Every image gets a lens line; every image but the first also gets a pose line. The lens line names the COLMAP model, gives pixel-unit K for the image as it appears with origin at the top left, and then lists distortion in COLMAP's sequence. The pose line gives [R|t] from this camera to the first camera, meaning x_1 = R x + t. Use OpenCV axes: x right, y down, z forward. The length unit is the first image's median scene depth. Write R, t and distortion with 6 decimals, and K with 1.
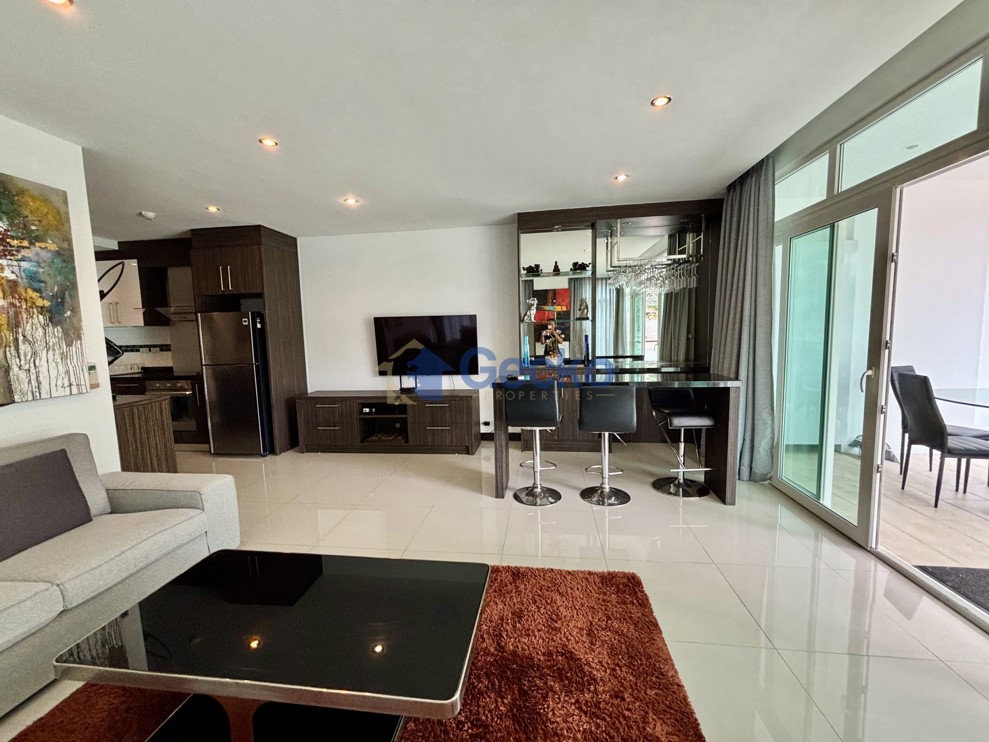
lens RADIAL K [[398.9, 0, 492.7], [0, 398.9, 367.9], [0, 0, 1]] dist [-0.002270, -0.000666]
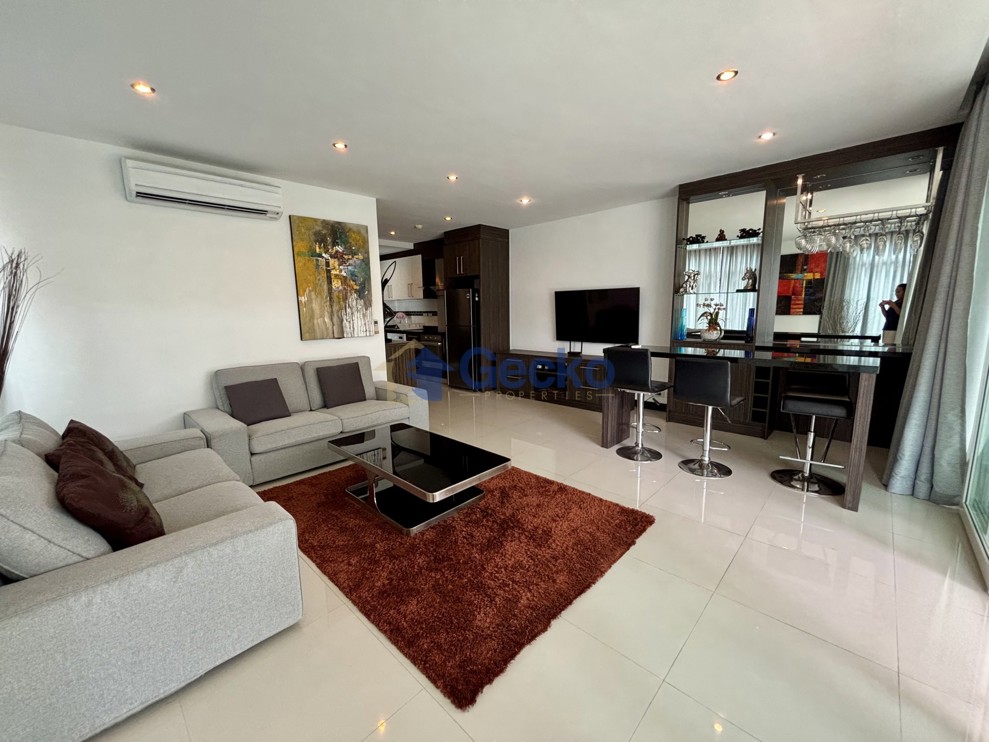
lens RADIAL K [[398.9, 0, 492.7], [0, 398.9, 367.9], [0, 0, 1]] dist [-0.002270, -0.000666]
pose [[0.800655, 0.101965, -0.590386, 0.412830], [-0.060298, 0.994122, 0.089920, 0.008470], [0.596084, -0.036395, 0.802097, -0.123072]]
